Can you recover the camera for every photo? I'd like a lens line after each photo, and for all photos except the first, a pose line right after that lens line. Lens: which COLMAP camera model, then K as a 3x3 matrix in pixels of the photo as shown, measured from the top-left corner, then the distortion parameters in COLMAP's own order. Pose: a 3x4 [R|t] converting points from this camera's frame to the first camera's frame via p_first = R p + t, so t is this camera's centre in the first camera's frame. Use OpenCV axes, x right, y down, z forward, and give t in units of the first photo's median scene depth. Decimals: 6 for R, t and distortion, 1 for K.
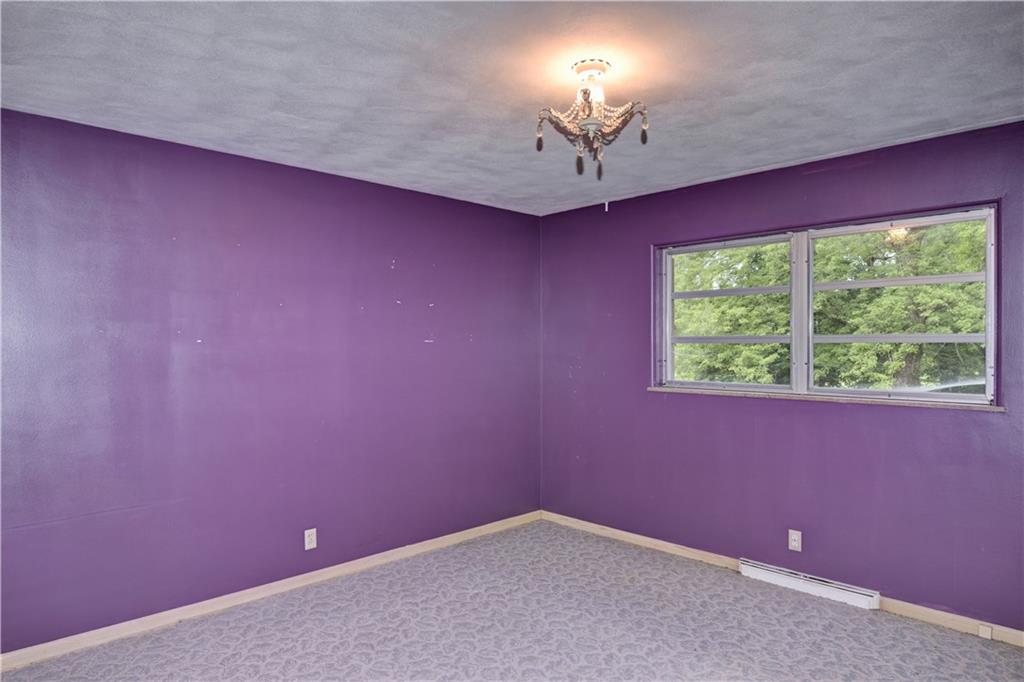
lens RADIAL K [[627.8, 0, 511.7], [0, 627.8, 339.9], [0, 0, 1]] dist [-0.009965, -0.006537]
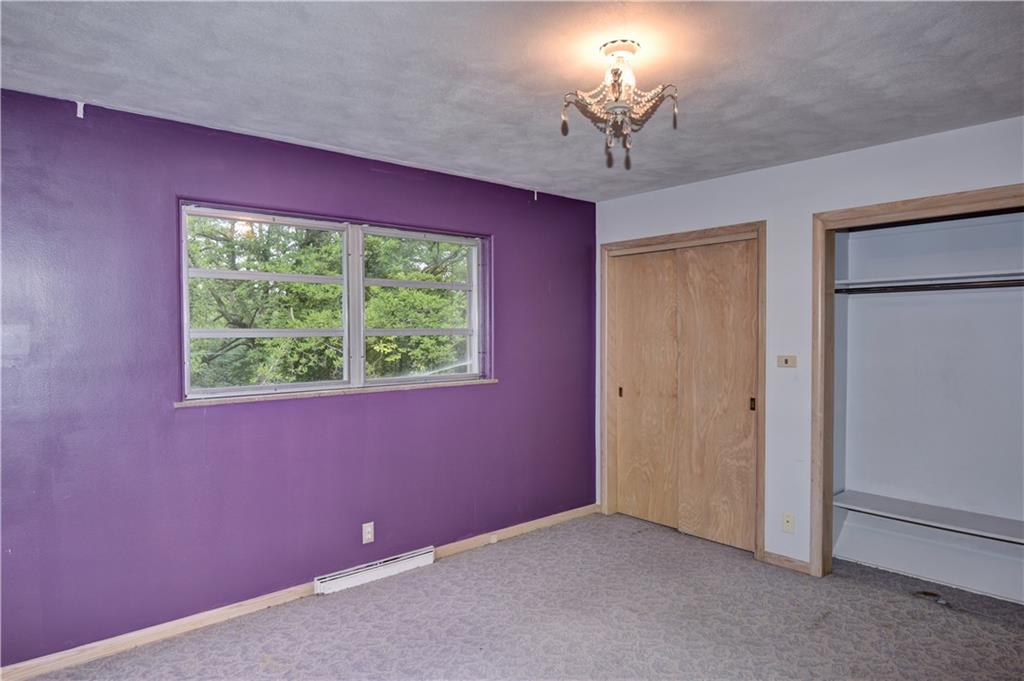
lens RADIAL K [[627.8, 0, 511.8], [0, 627.8, 341.2], [0, 0, 1]] dist [-0.009965, -0.006537]
pose [[0.045272, -0.005878, 0.998957, -0.546050], [0.006743, 0.999962, 0.005578, 0.009277], [-0.998952, 0.006484, 0.045310, 0.730541]]
